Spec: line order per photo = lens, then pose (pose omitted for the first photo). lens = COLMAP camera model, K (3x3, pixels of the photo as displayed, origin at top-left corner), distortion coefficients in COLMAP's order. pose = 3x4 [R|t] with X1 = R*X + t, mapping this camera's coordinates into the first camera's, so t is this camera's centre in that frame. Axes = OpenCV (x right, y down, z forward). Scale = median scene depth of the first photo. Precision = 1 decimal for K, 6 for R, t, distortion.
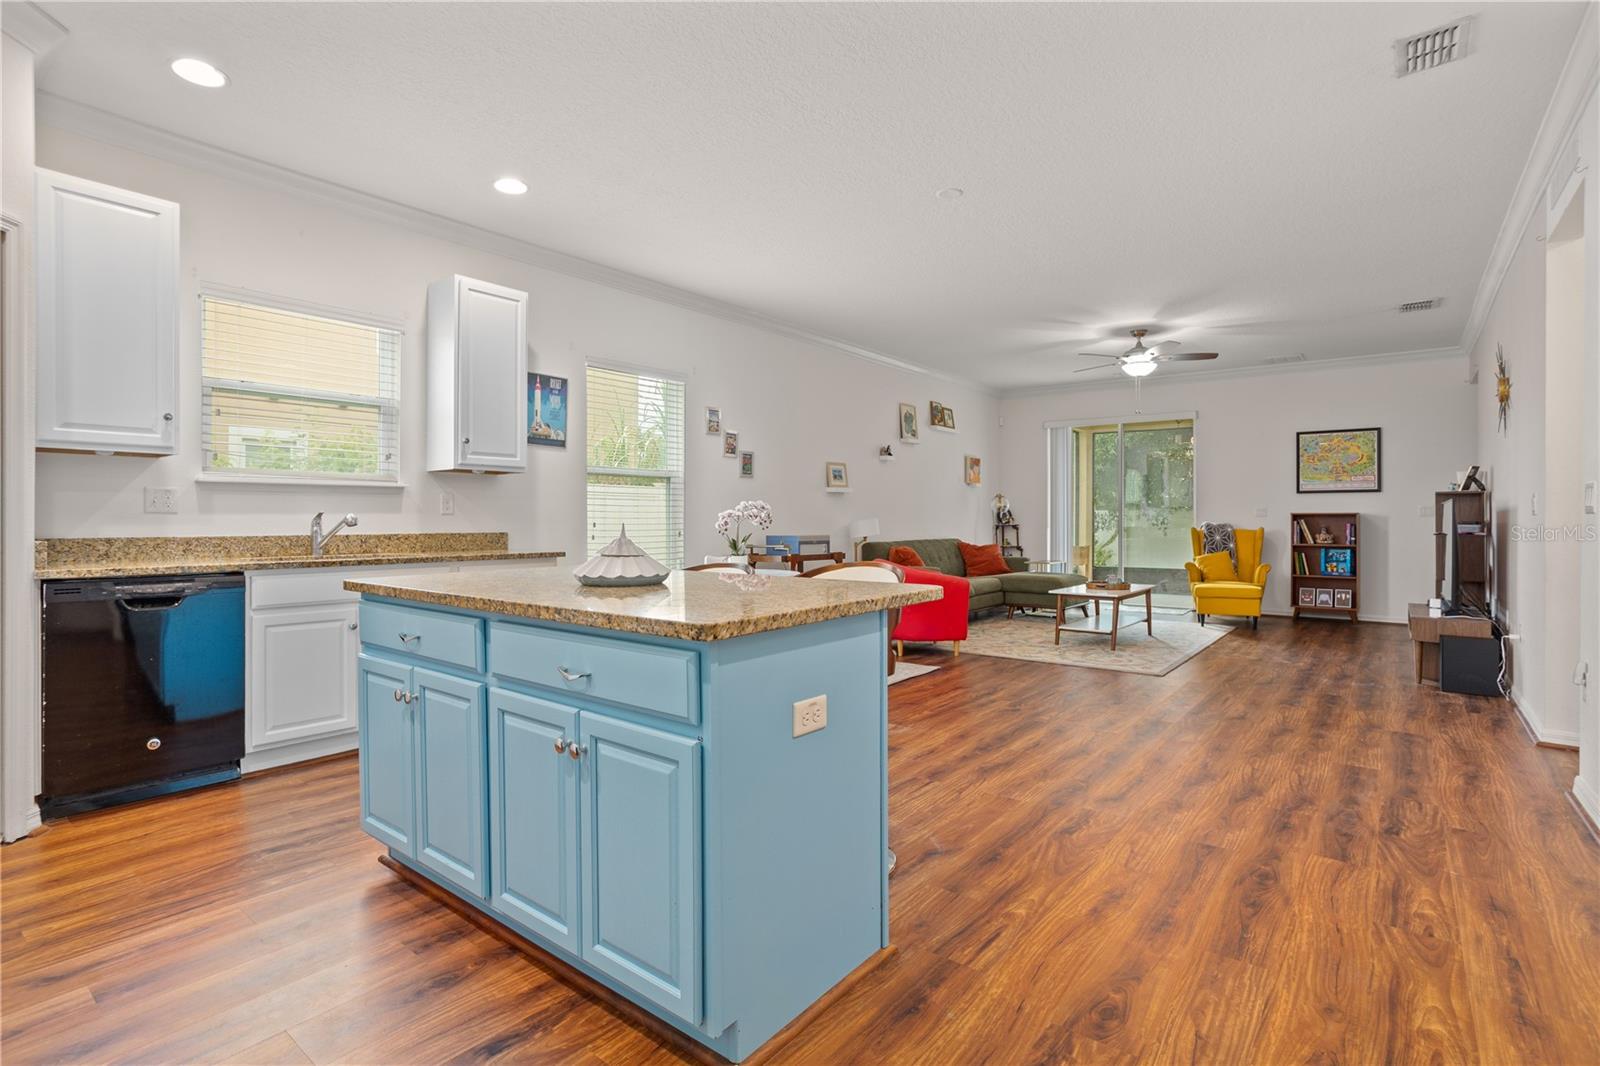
lens RADIAL K [[779.9, 0, 795.2], [0, 779.9, 520.9], [0, 0, 1]] dist [-0.053120, 0.032991]
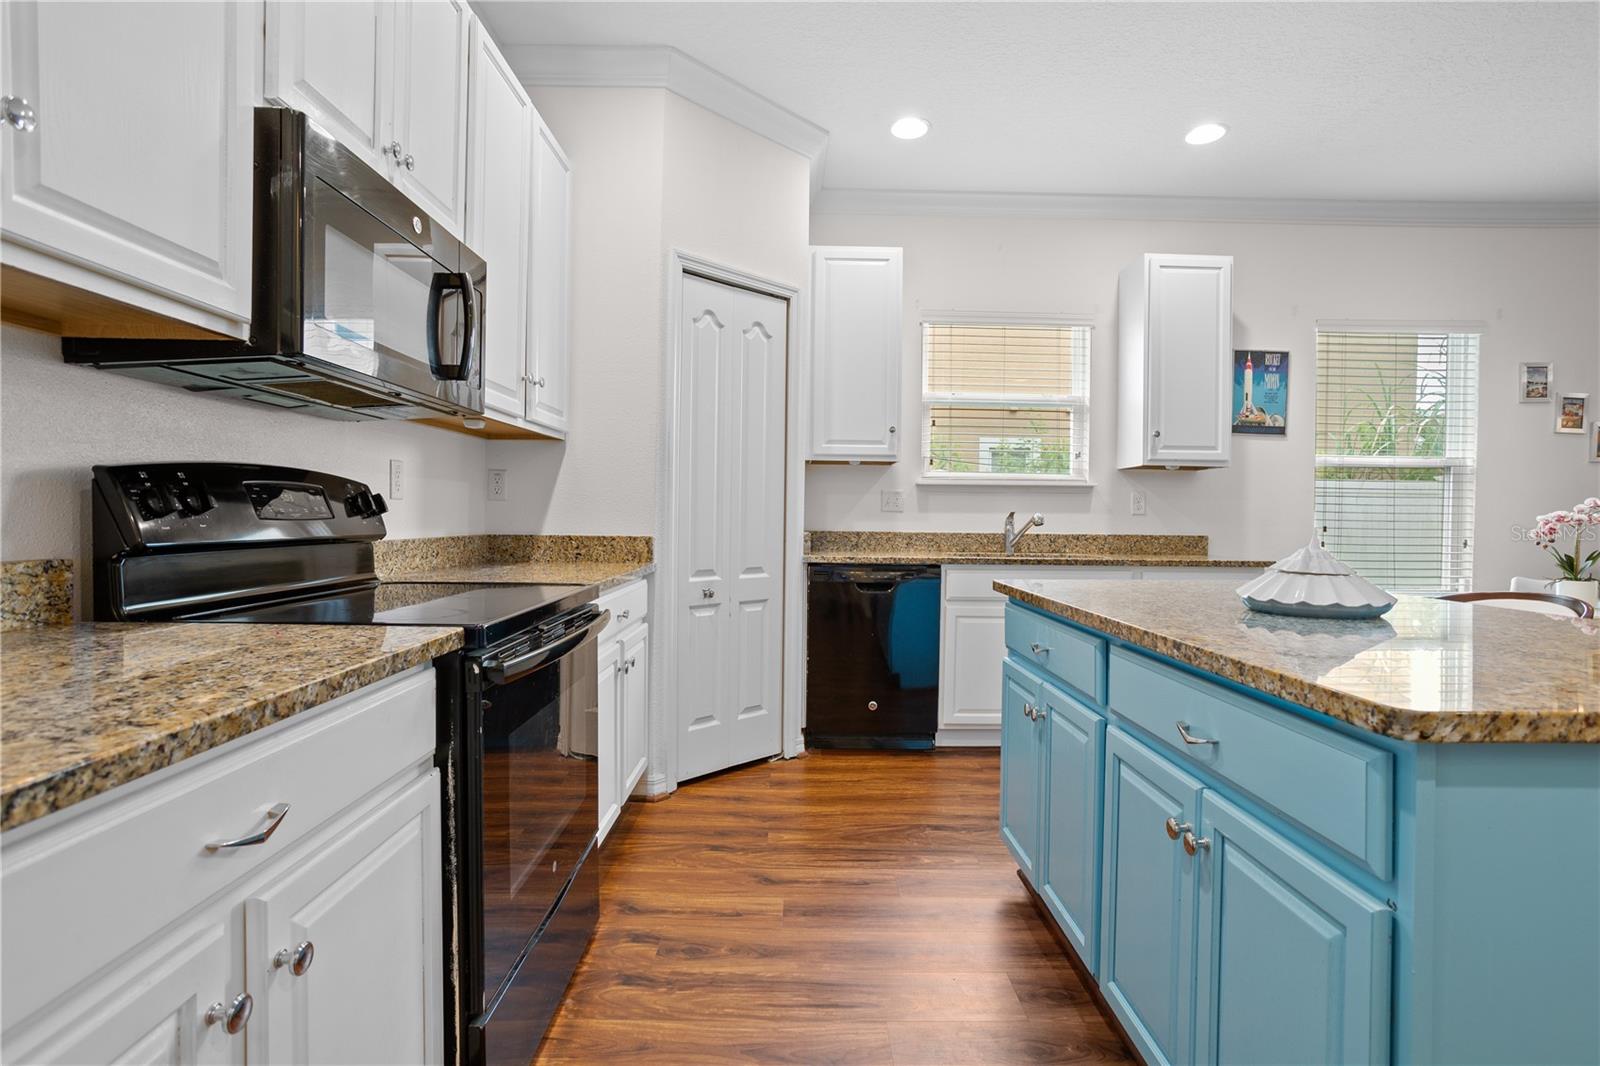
lens RADIAL K [[771.4, 0, 800.9], [0, 771.4, 527.8], [0, 0, 1]] dist [-0.052055, 0.032325]
pose [[0.629751, 0.019173, -0.776561, 0.010555], [-0.013434, 0.999815, 0.013791, -0.000048], [0.776681, 0.001747, 0.629892, 0.104071]]
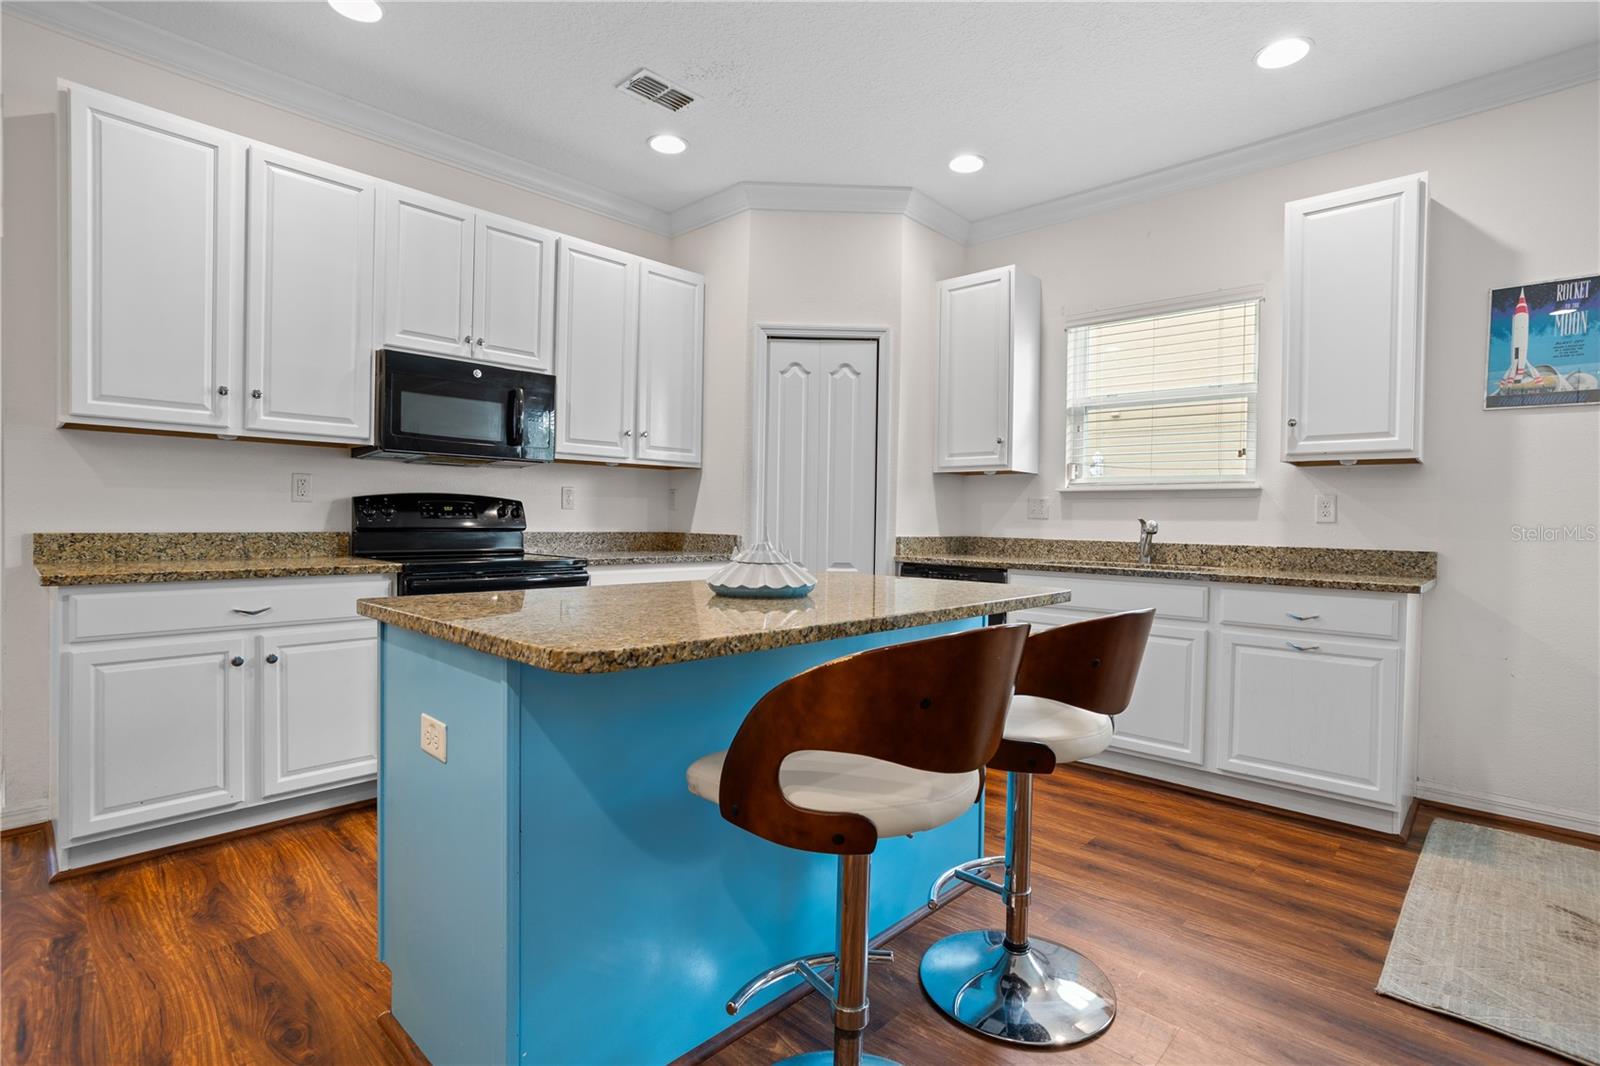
lens RADIAL K [[771.4, 0, 800.9], [0, 771.4, 527.8], [0, 0, 1]] dist [-0.052055, 0.032325]
pose [[-0.087147, 0.010765, -0.996137, 0.325944], [-0.019615, 0.999729, 0.012520, -0.003165], [0.996002, 0.020630, -0.086912, 0.574982]]
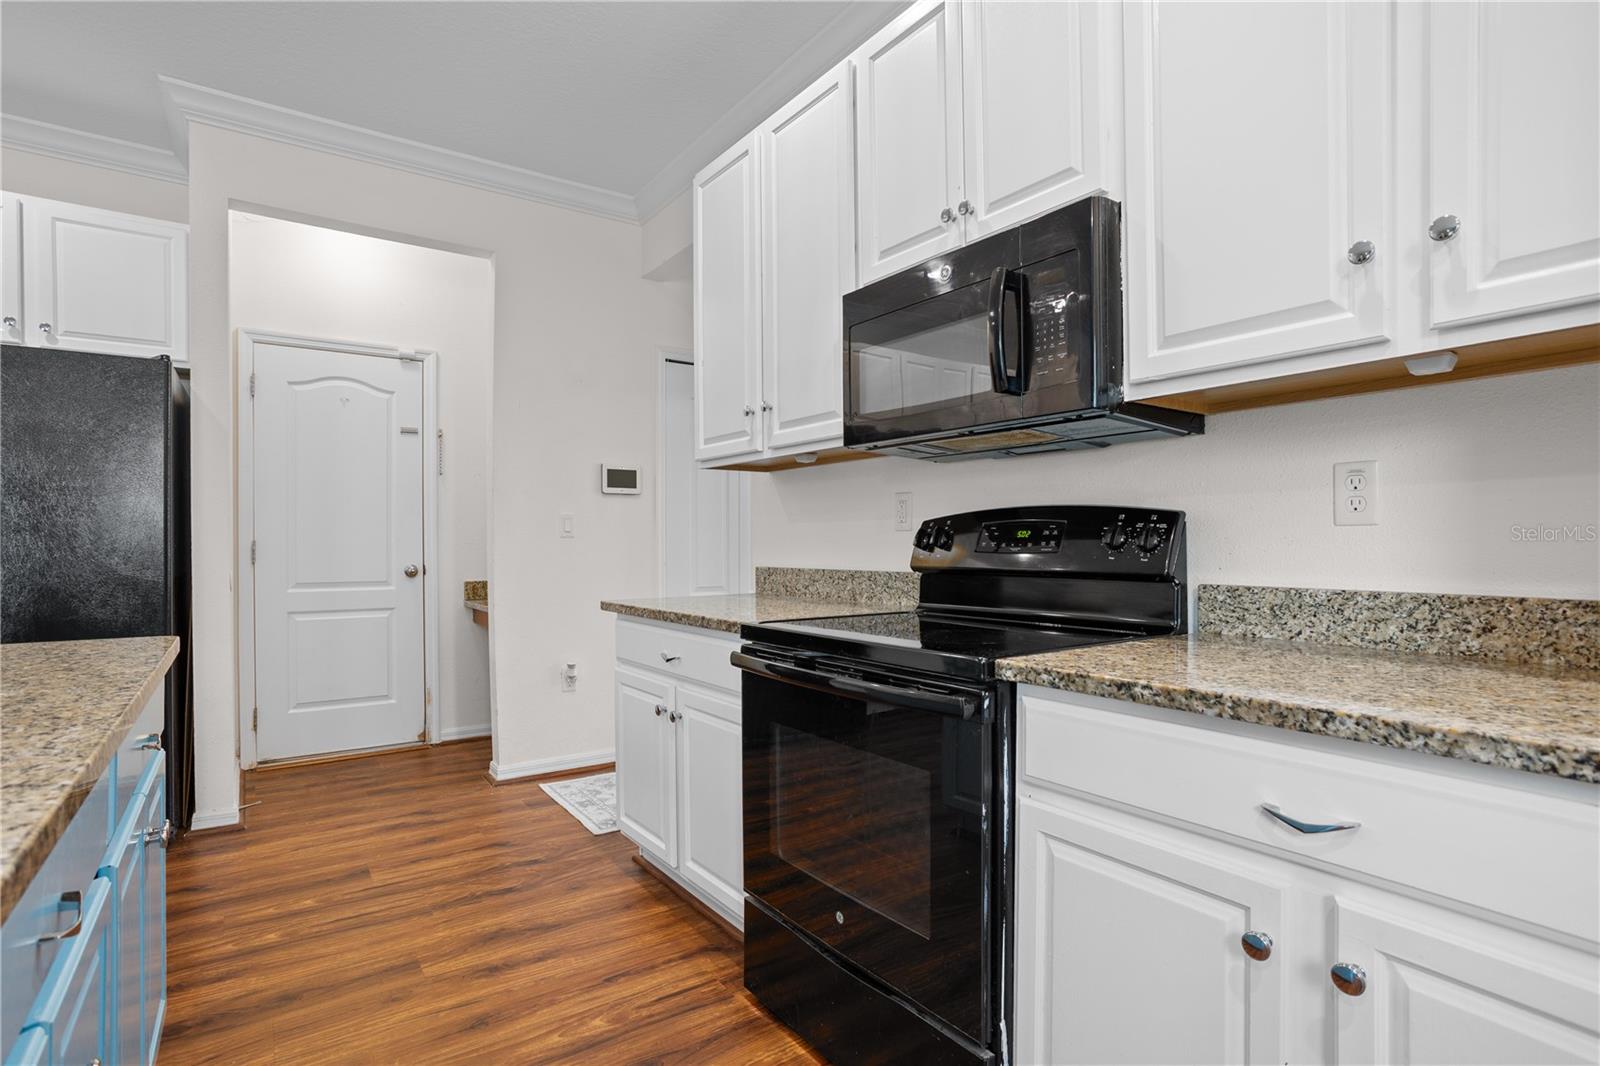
lens RADIAL K [[792.1, 0, 798.0], [0, 792.1, 545.3], [0, 0, 1]] dist [-0.052580, 0.031393]
pose [[-0.958367, 0.002049, 0.285533, -0.436371], [0.003656, 0.999980, 0.005095, -0.002447], [-0.285517, 0.005927, -0.958355, 0.596721]]
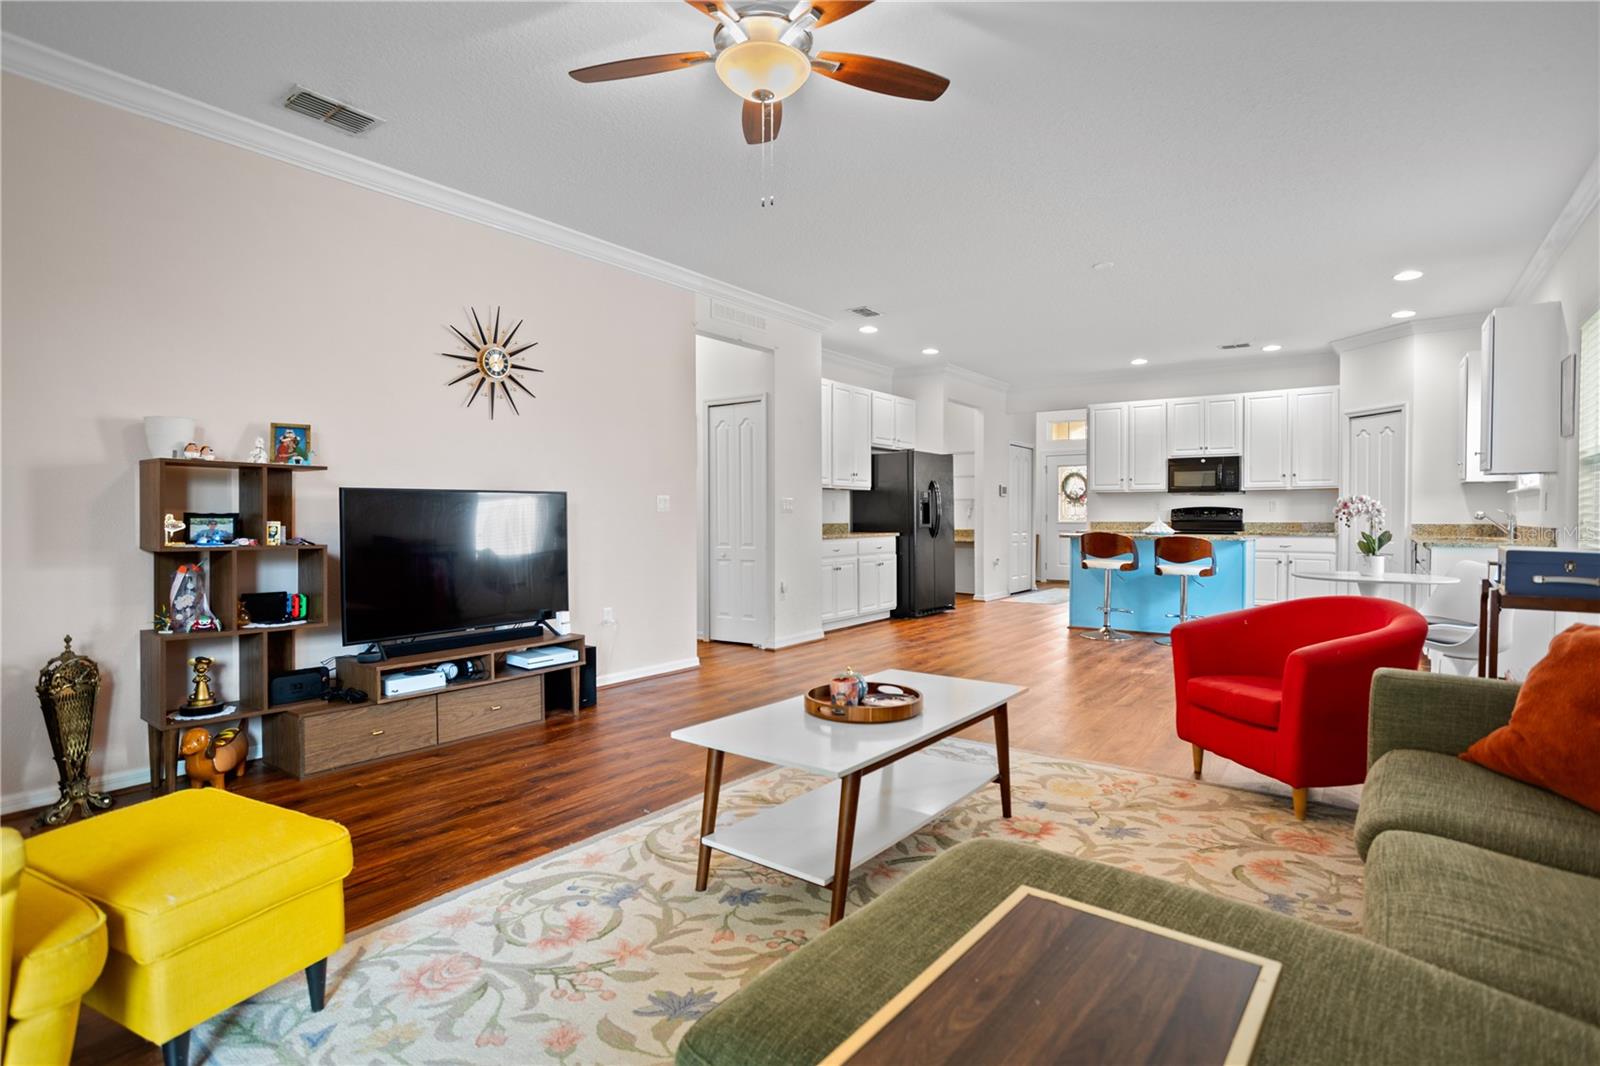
lens RADIAL K [[797.4, 0, 808.4], [0, 797.4, 526.7], [0, 0, 1]] dist [-0.053683, 0.027883]
pose [[-0.999018, 0.001275, -0.044298, 0.705013], [0.000496, 0.999845, 0.017602, -0.006203], [0.044314, 0.017563, -0.998863, 2.163156]]
